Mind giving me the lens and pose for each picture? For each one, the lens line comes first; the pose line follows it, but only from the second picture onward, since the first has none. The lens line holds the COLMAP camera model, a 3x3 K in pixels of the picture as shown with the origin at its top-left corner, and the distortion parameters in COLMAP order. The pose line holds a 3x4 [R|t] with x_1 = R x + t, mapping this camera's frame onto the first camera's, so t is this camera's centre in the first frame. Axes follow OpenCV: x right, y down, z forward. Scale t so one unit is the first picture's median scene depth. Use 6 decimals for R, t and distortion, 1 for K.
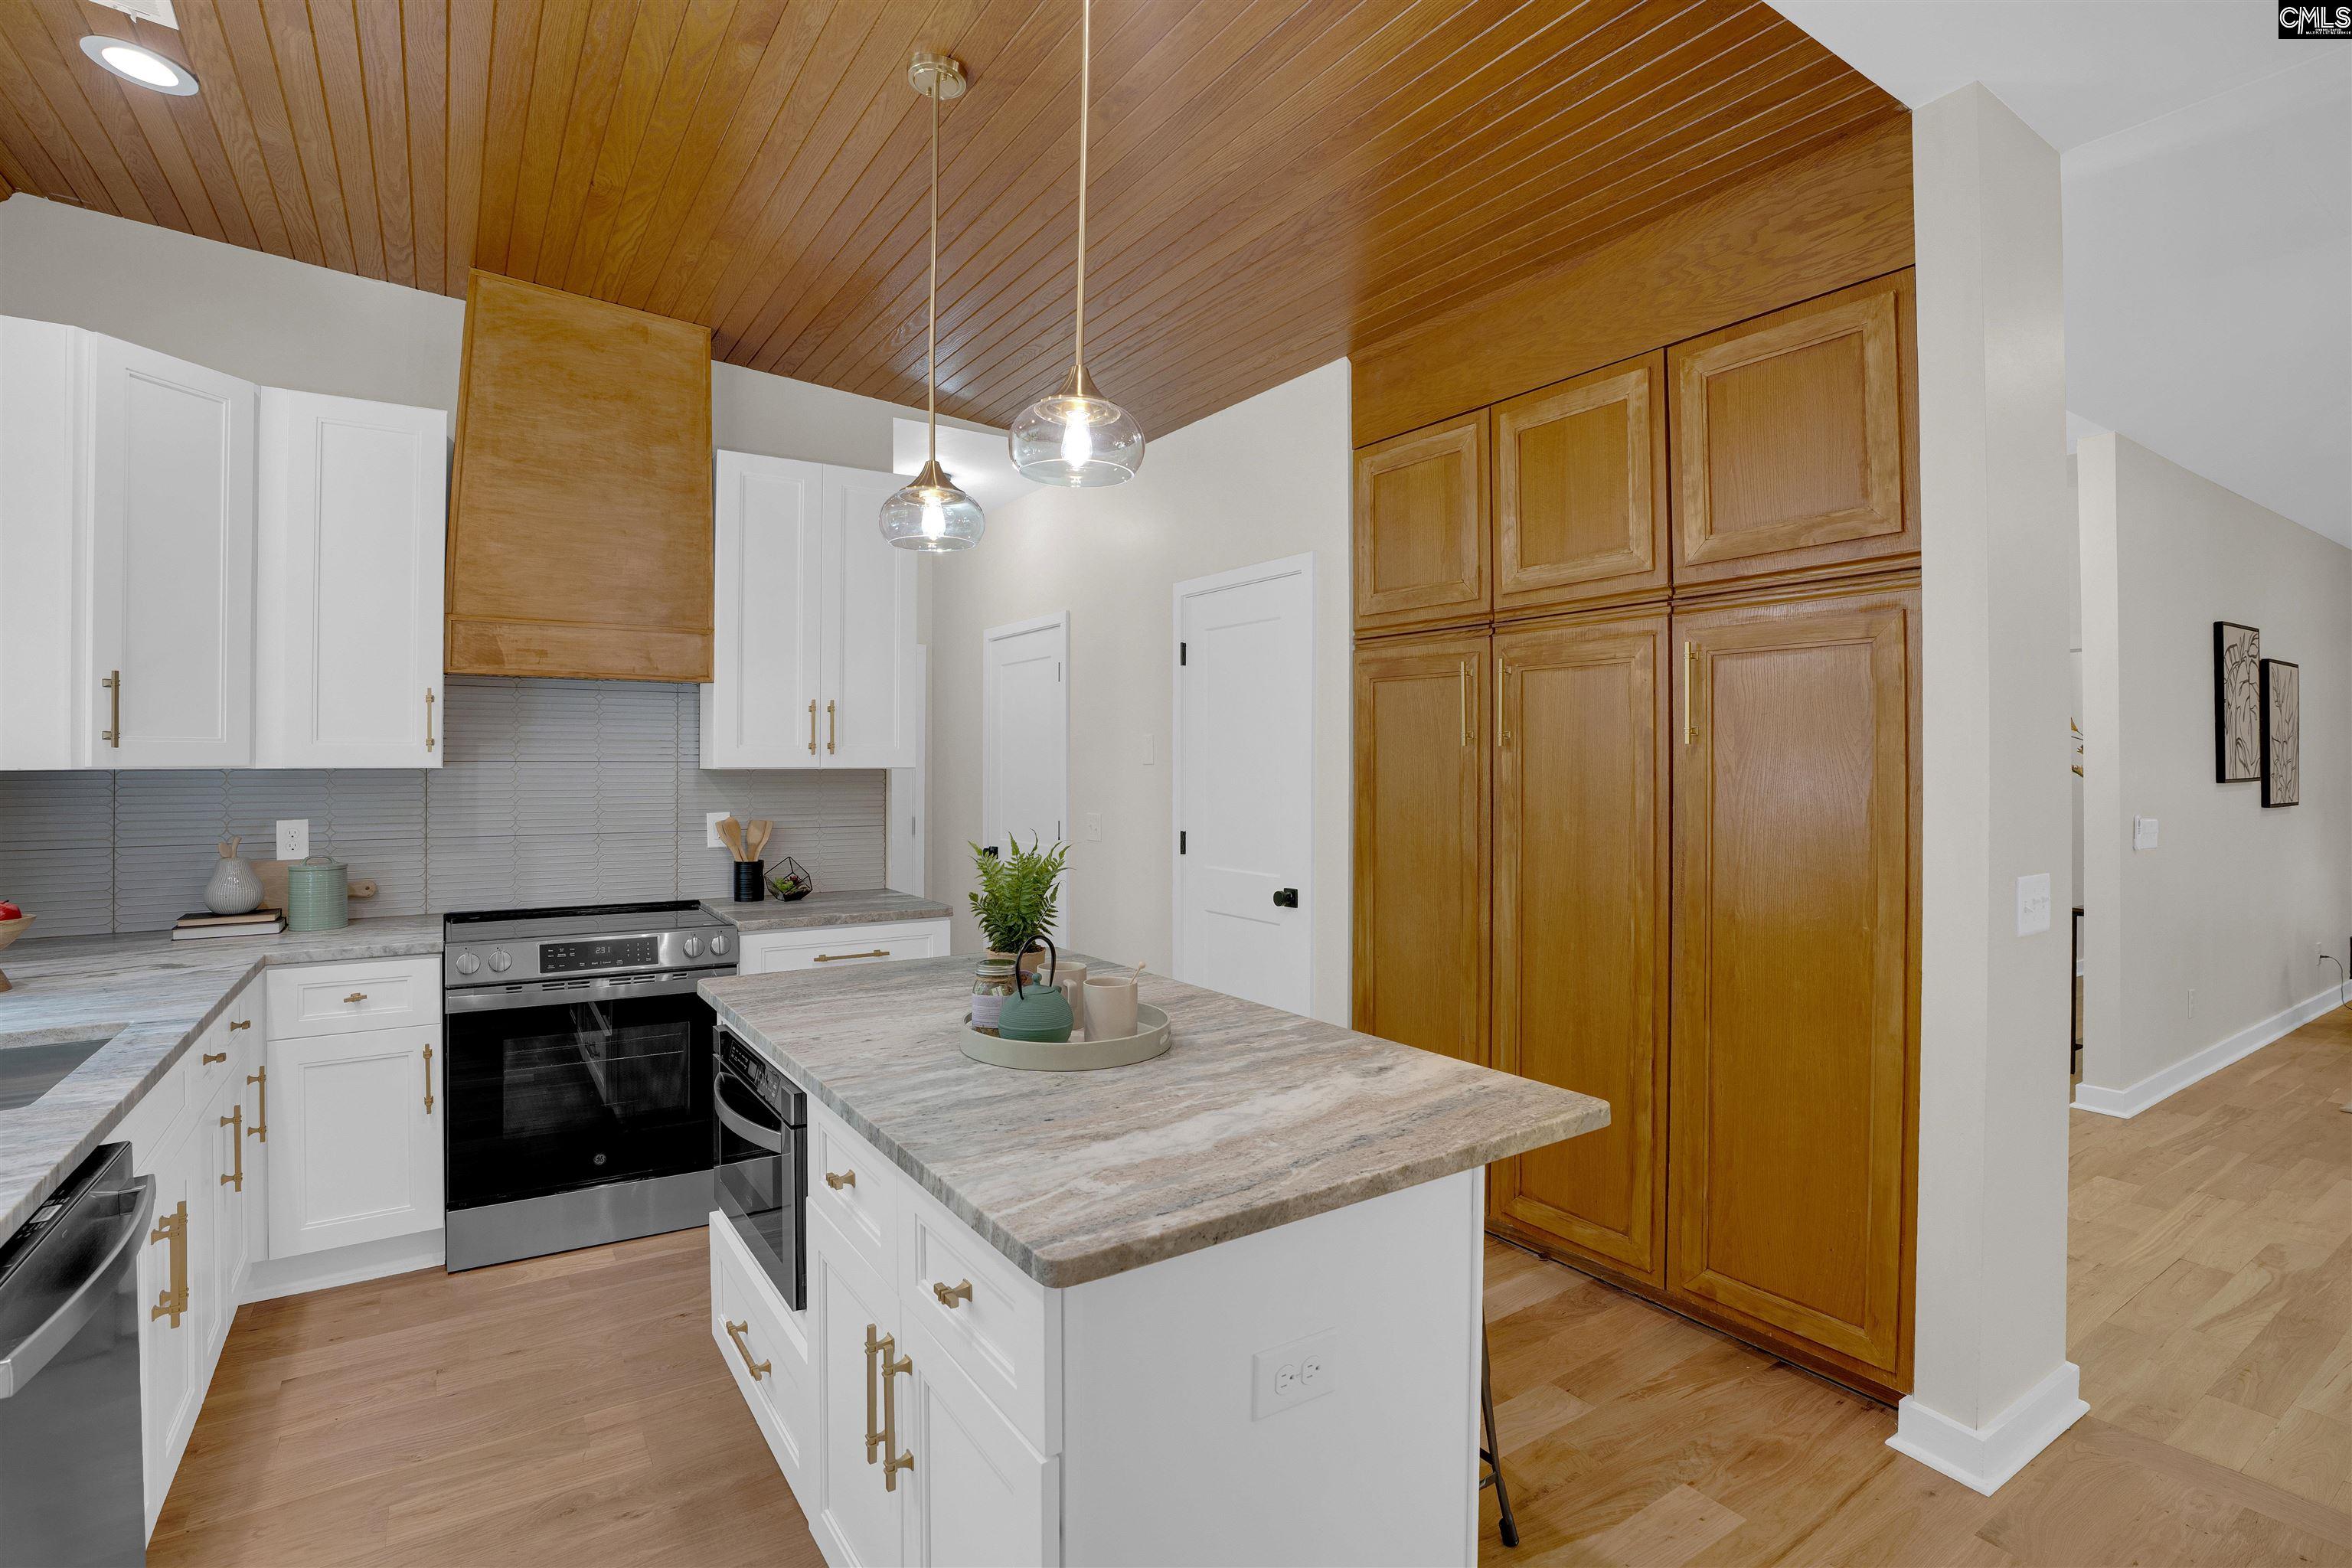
lens RADIAL K [[1103.1, 0, 1193.5], [0, 1103.1, 758.6], [0, 0, 1]] dist [-0.052472, 0.000665]
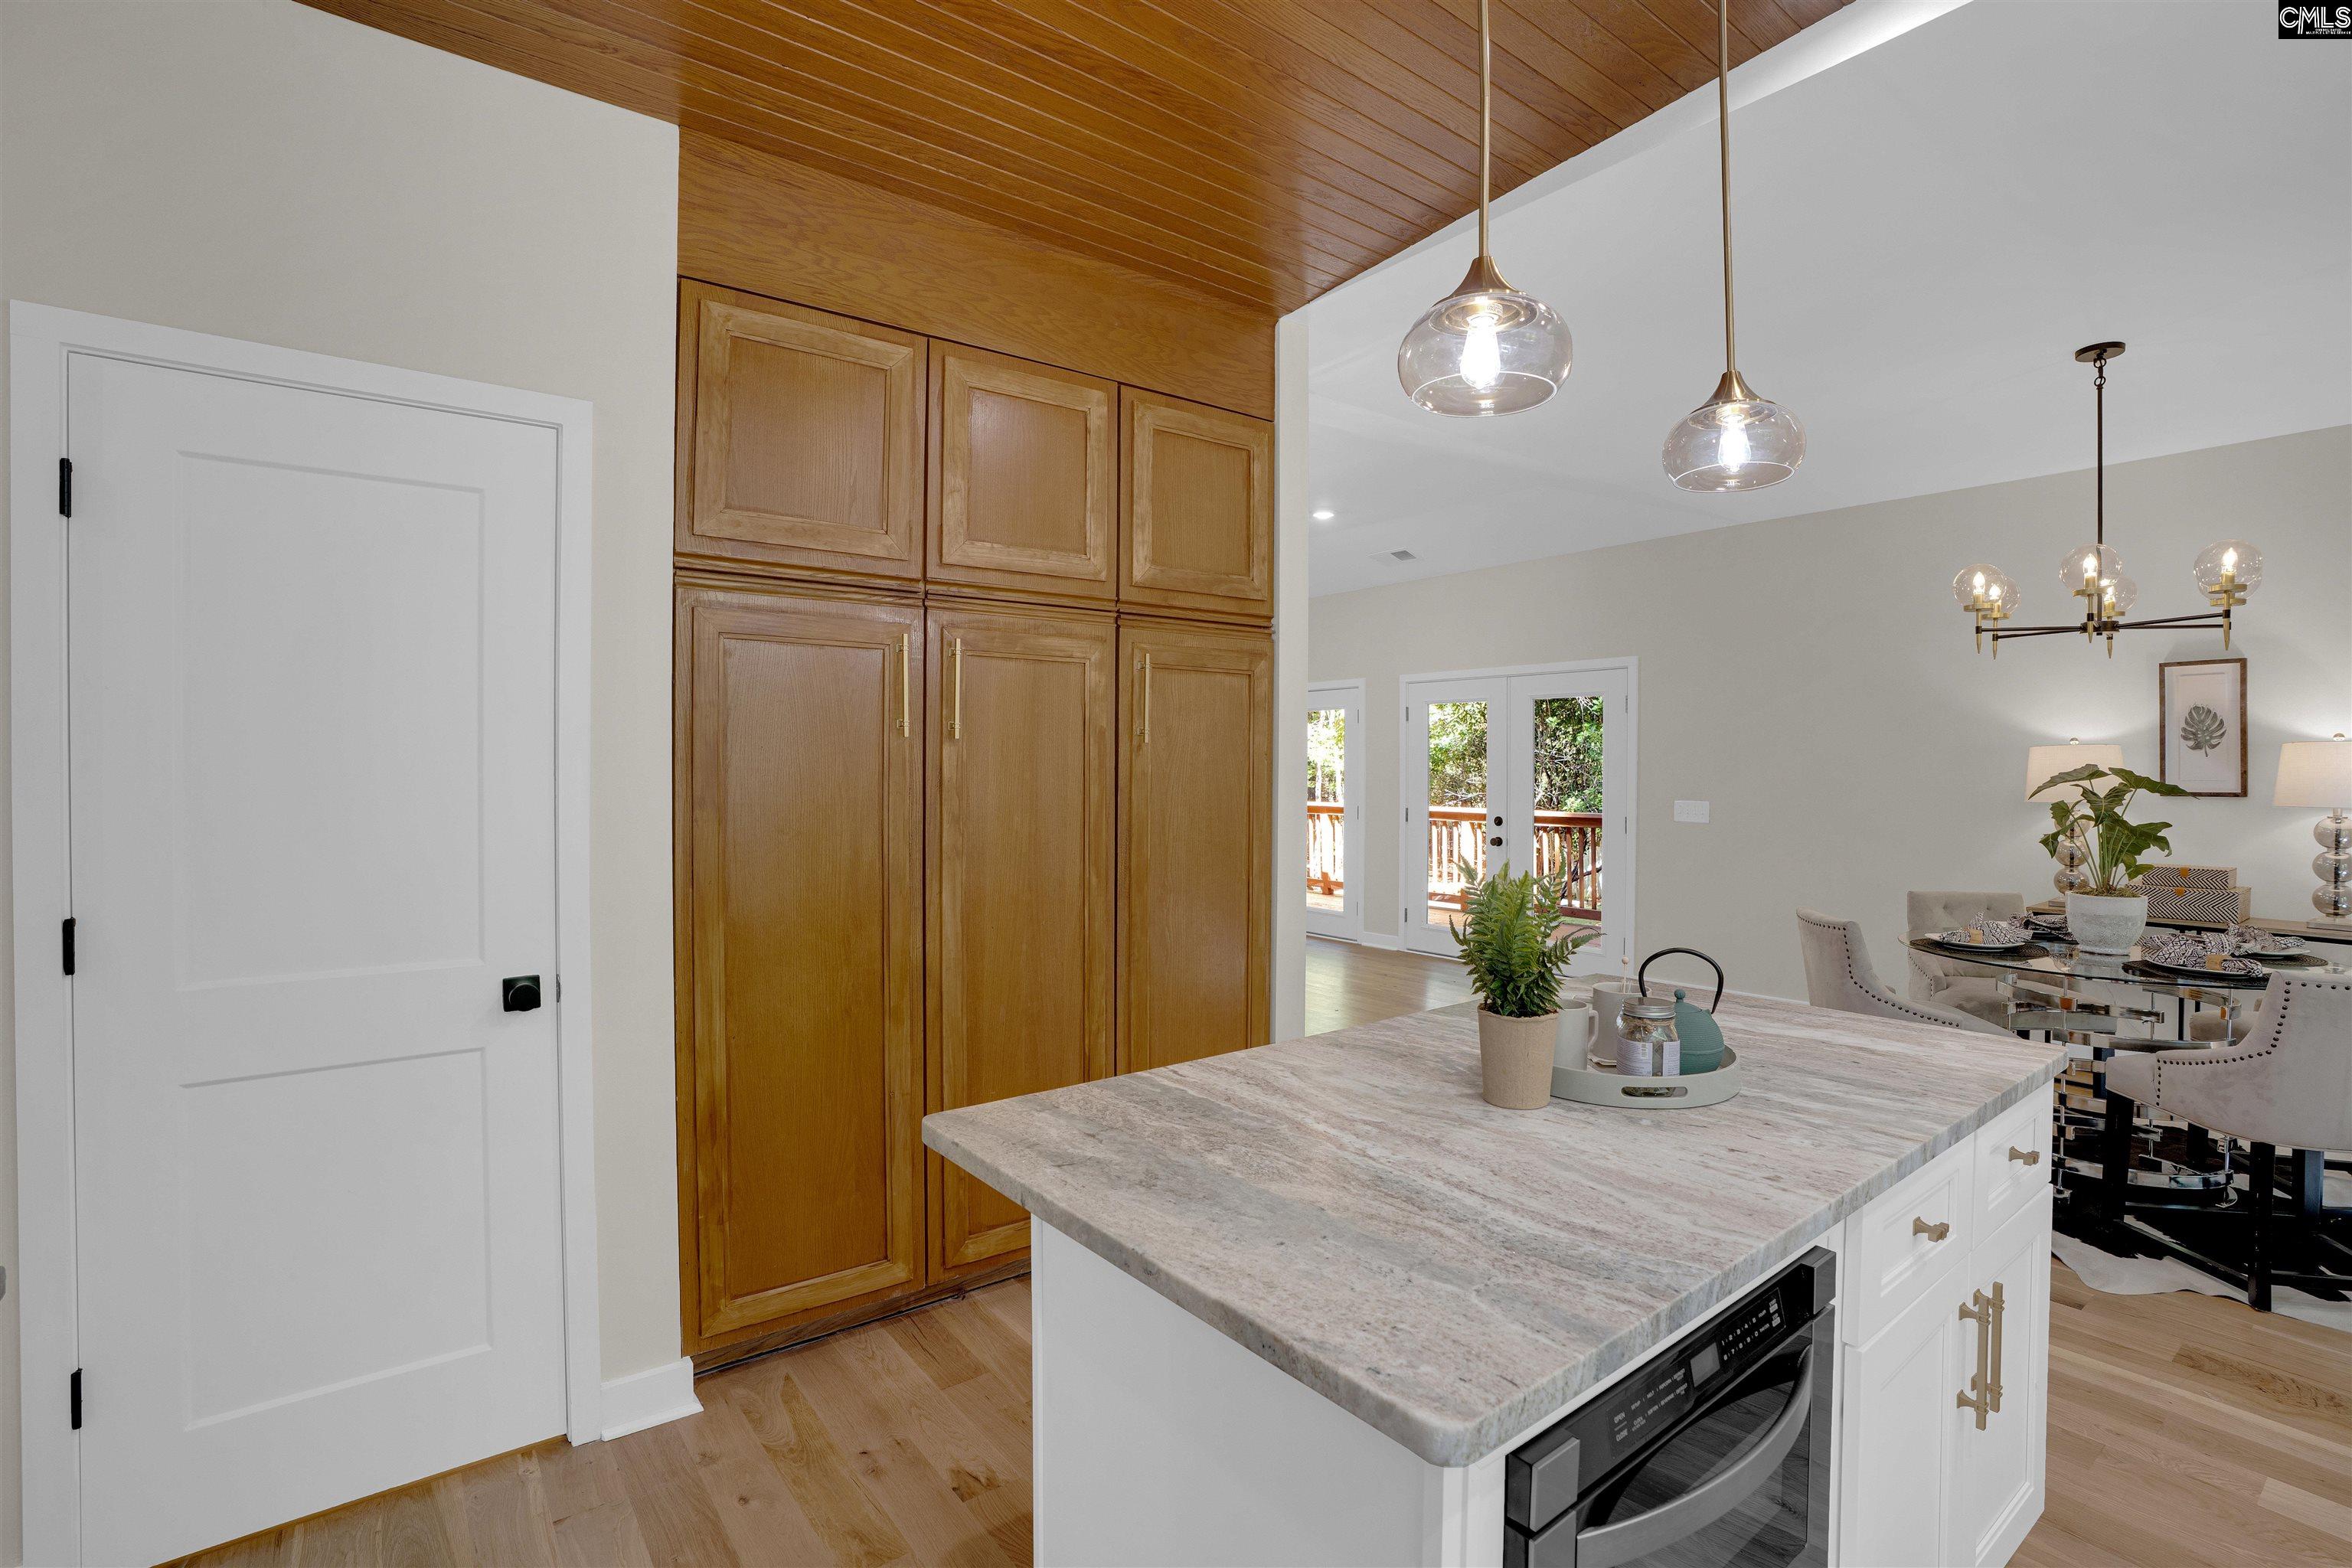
lens RADIAL K [[1103.1, 0, 1182.8], [0, 1103.1, 780.4], [0, 0, 1]] dist [-0.052472, 0.000665]
pose [[-0.042168, -0.012891, 0.999027, -0.675241], [-0.005920, 0.999902, 0.012653, 0.010929], [-0.999093, -0.005381, -0.042241, 0.962360]]
